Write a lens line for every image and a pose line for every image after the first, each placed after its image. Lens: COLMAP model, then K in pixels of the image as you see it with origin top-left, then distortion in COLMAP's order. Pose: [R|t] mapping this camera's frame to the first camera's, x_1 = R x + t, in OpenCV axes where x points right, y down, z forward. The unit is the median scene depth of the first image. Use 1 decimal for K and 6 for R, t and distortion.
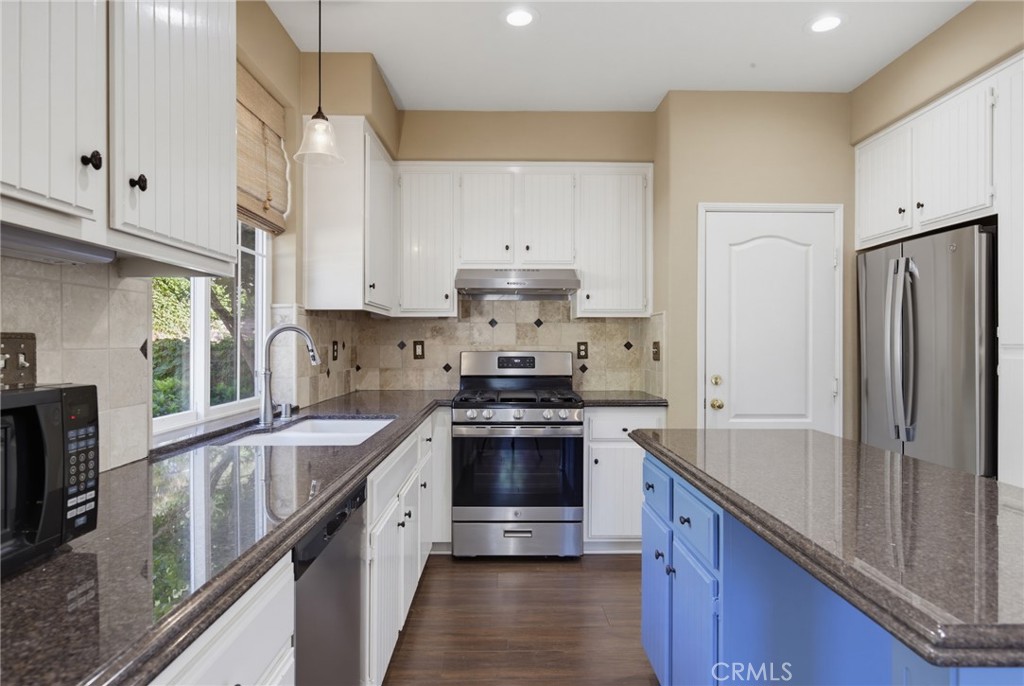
lens RADIAL K [[572.1, 0, 517.7], [0, 572.1, 345.1], [0, 0, 1]] dist [-0.017369, -0.000178]
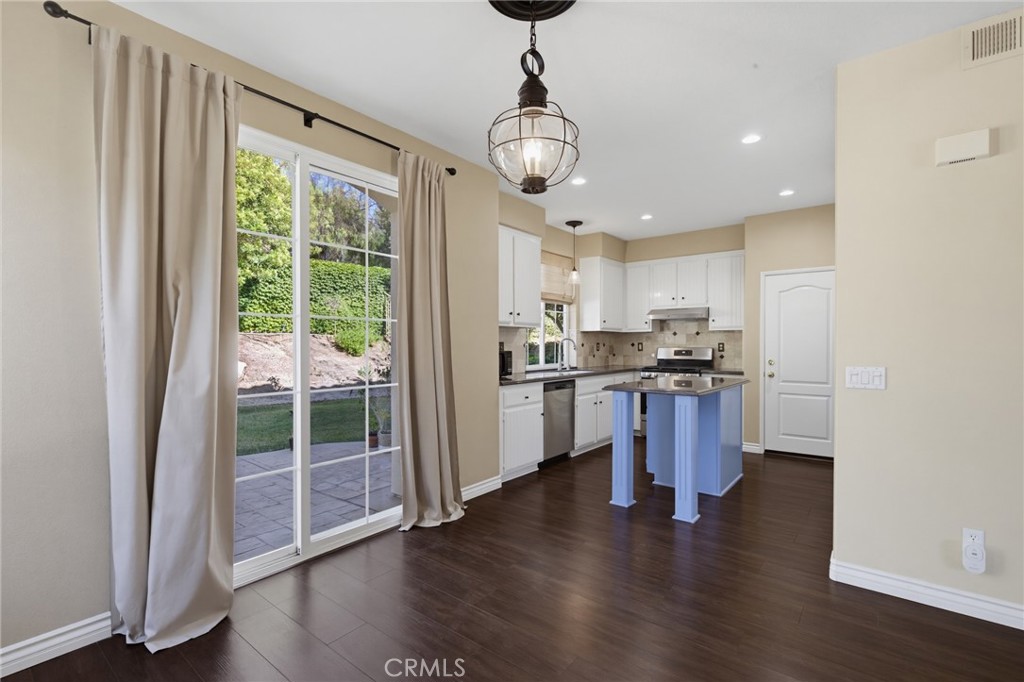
lens RADIAL K [[461.5, 0, 509.5], [0, 461.5, 346.0], [0, 0, 1]] dist [0.005788, 0.000148]
pose [[0.774601, -0.000028, -0.632450, 0.593696], [0.000800, 0.999999, 0.000936, 0.003261], [0.632450, -0.001231, 0.774601, -0.714244]]
